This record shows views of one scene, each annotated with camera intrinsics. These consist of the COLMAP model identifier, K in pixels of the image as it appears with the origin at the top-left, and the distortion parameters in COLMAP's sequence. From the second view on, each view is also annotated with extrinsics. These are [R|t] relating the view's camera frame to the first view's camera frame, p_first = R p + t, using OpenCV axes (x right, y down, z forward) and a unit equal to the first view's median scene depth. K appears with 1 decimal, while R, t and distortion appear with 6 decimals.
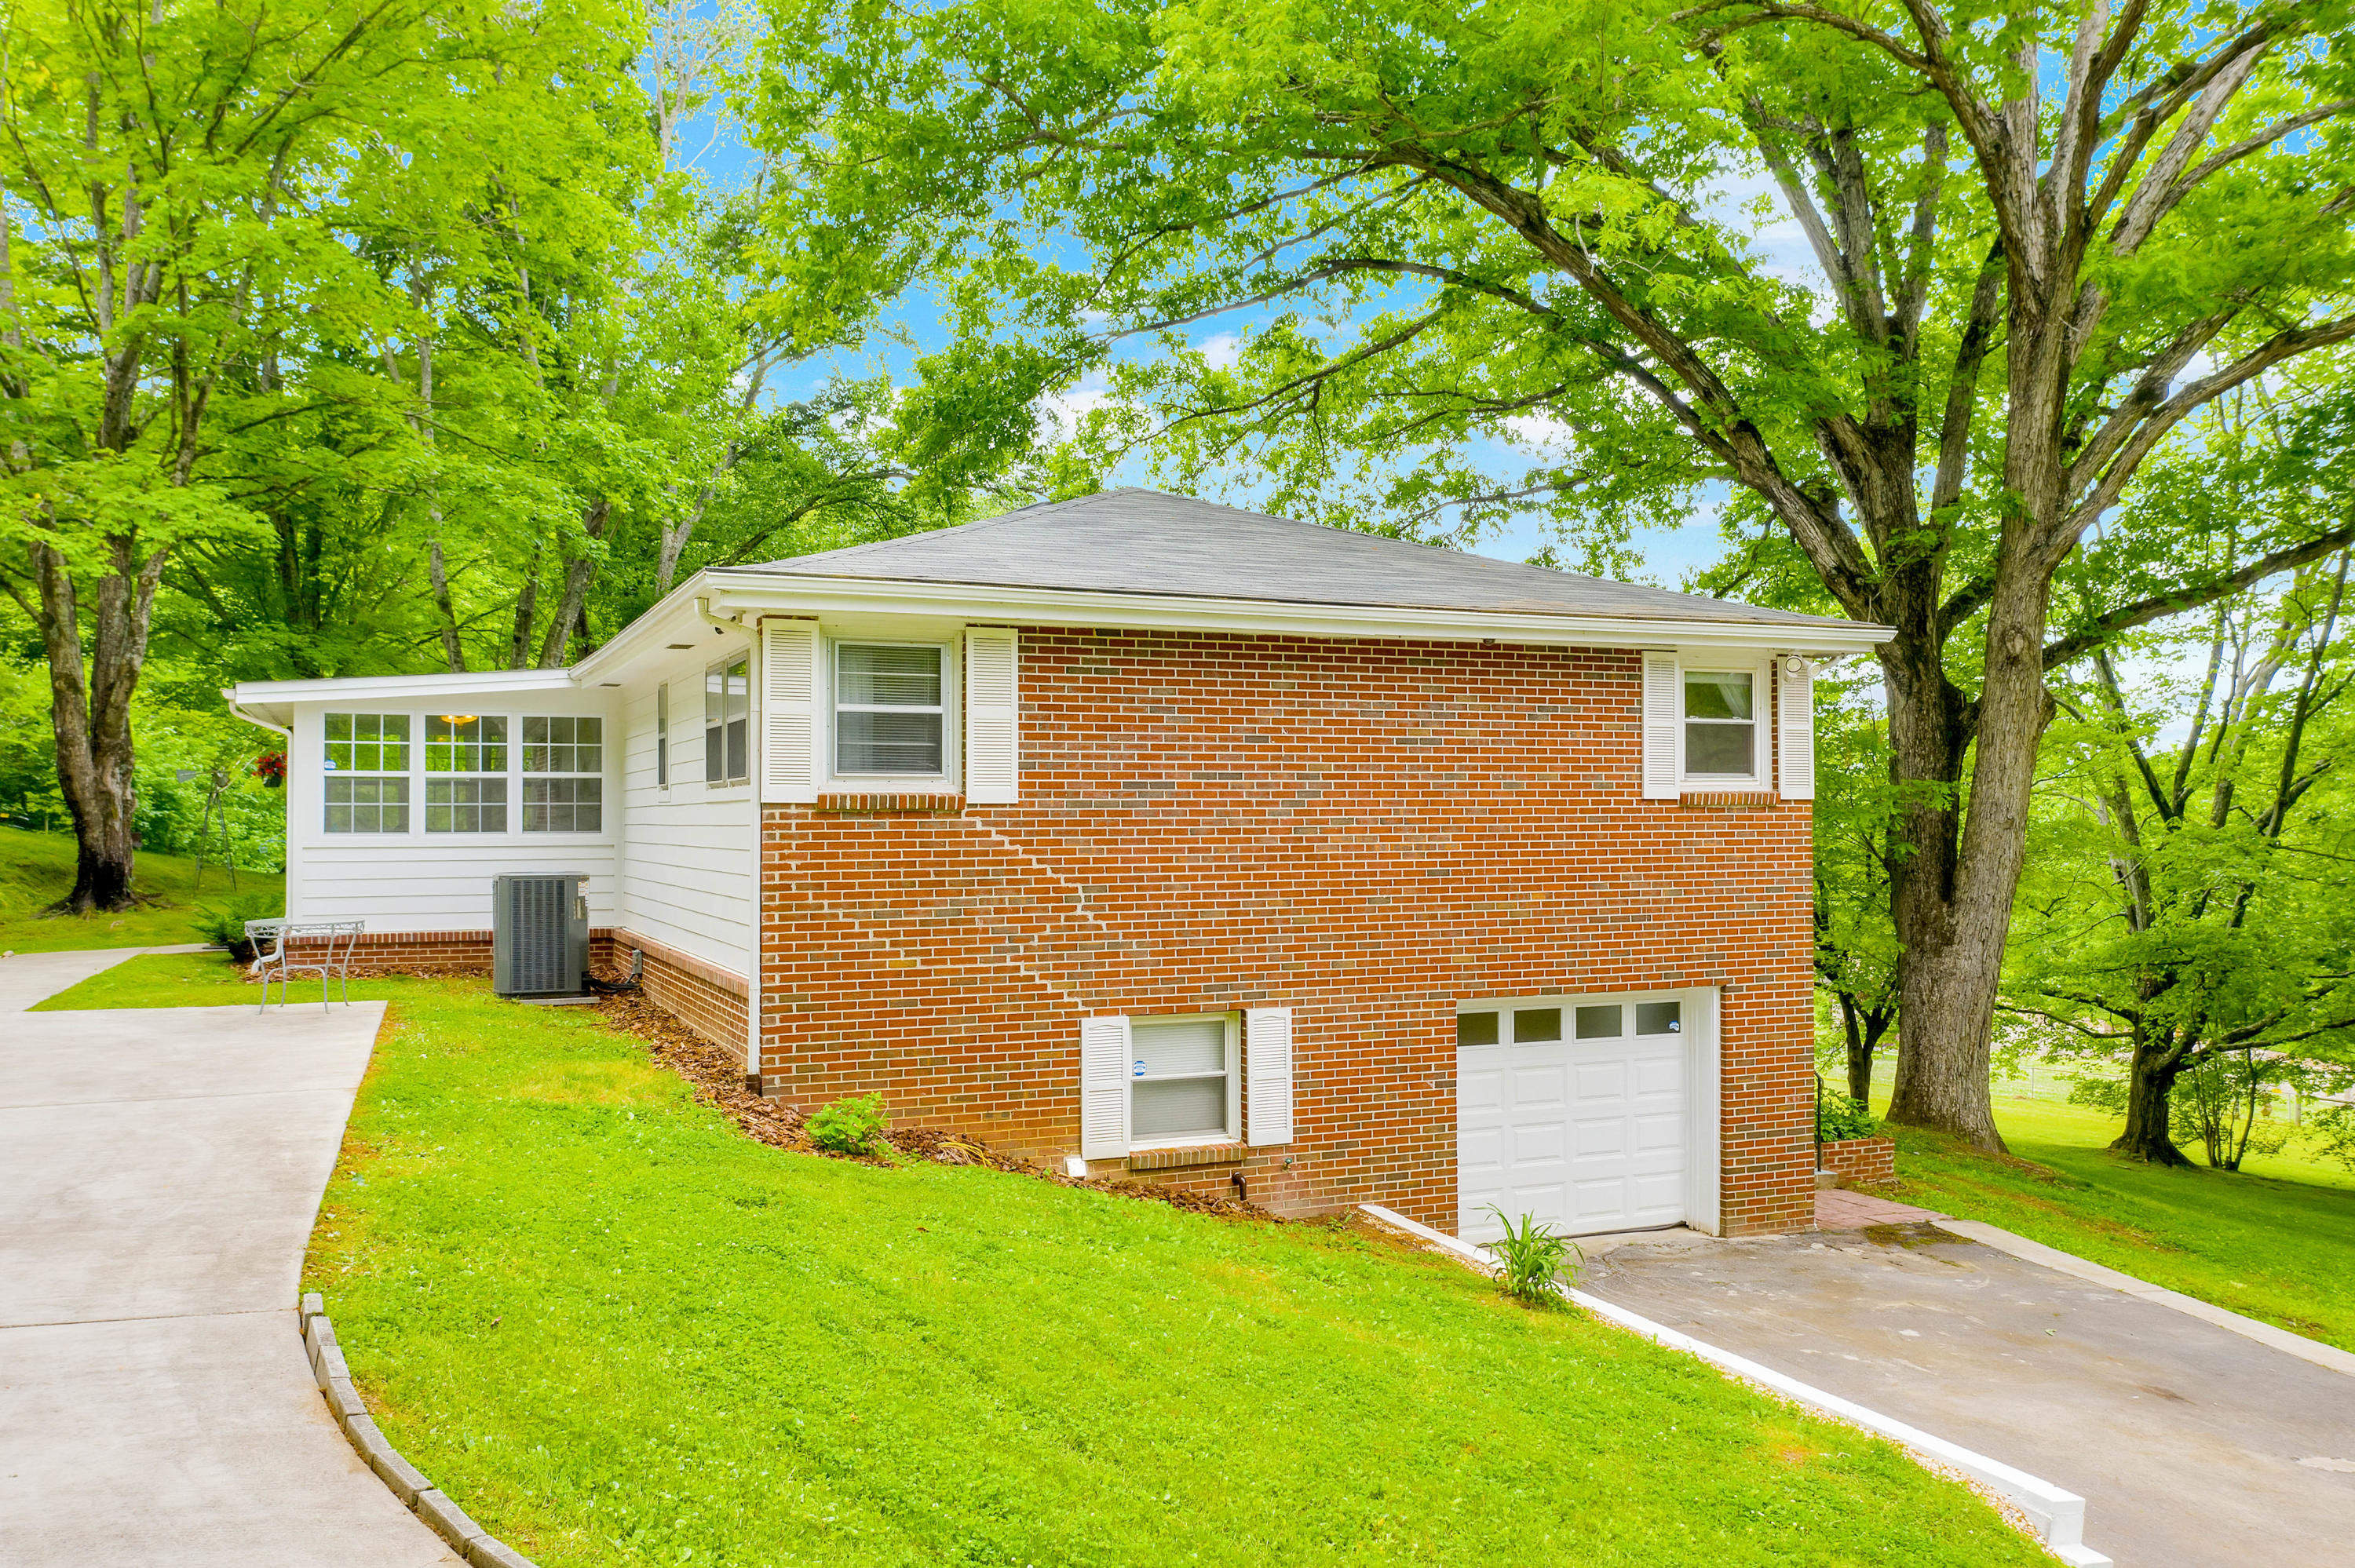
lens RADIAL K [[1791.9, 0, 1103.8], [0, 1791.9, 784.6], [0, 0, 1]] dist [-0.010358, -0.003936]
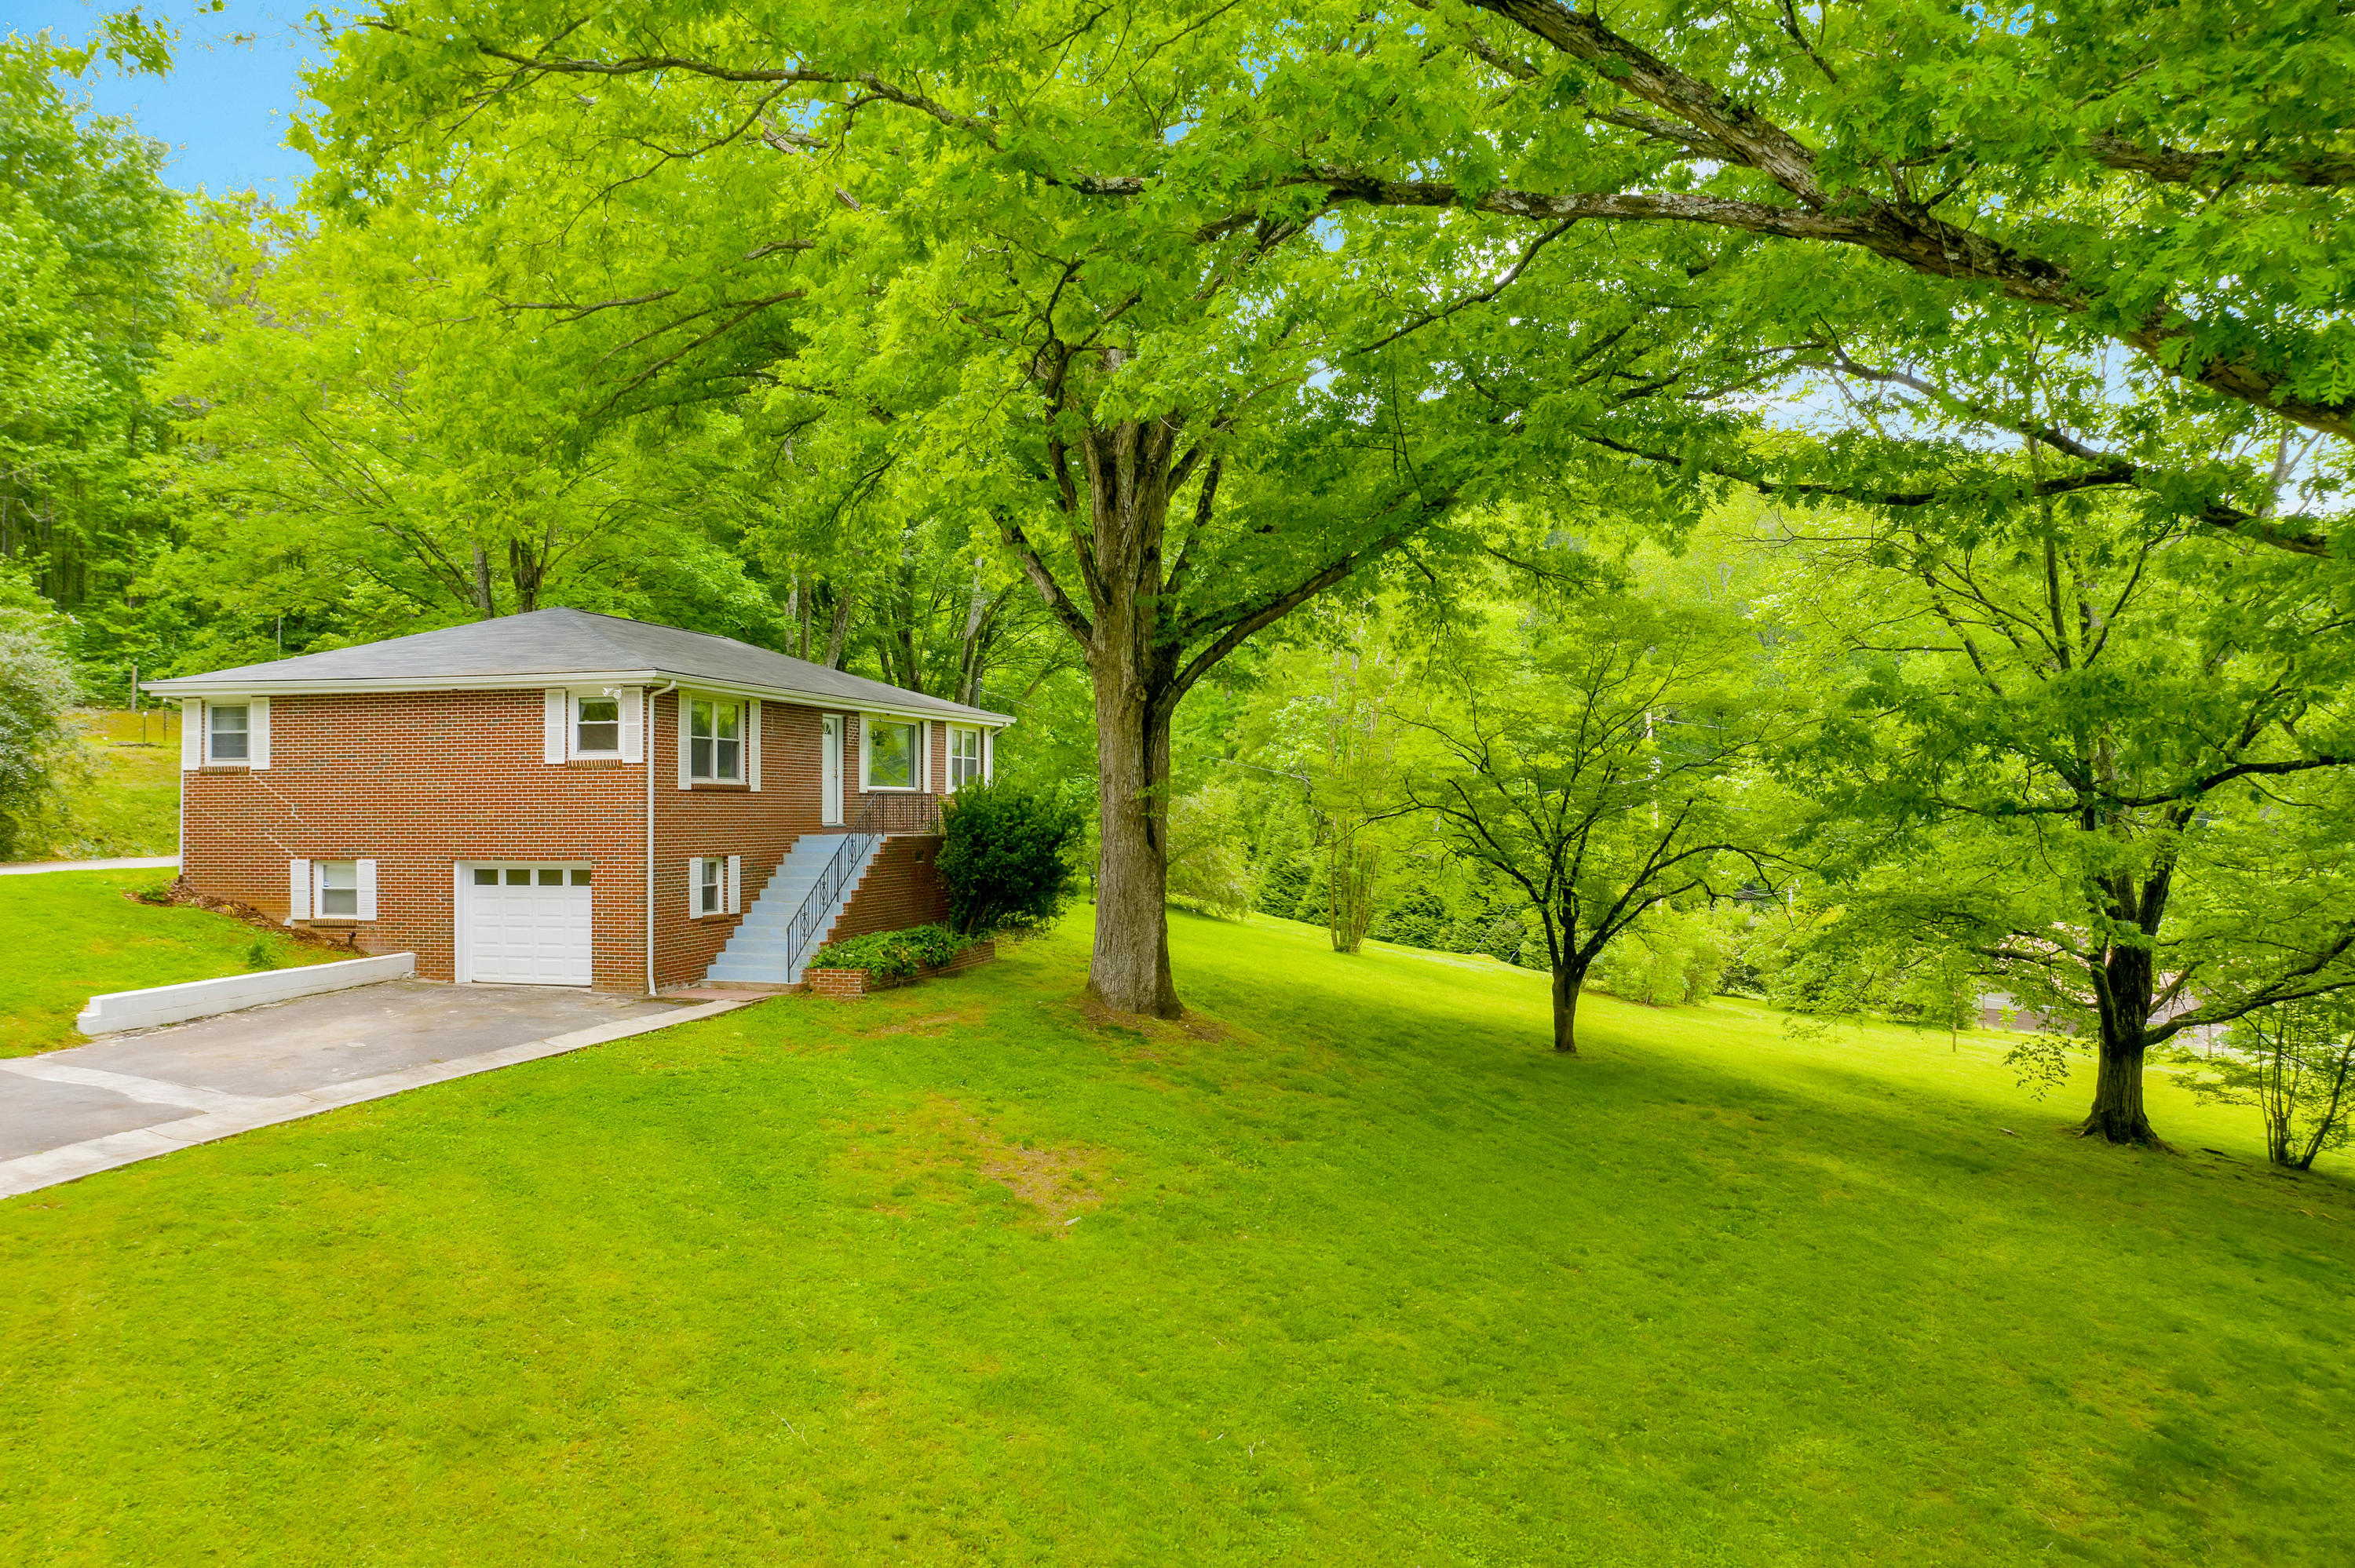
lens RADIAL K [[1822.9, 0, 1177.5], [0, 1822.9, 784.0], [0, 0, 1]] dist [-0.019097, -0.002303]
pose [[0.802694, -0.007517, -0.596343, 2.309056], [0.013306, 0.999897, 0.005306, 0.032304], [0.596242, -0.012194, 0.802712, -0.220437]]
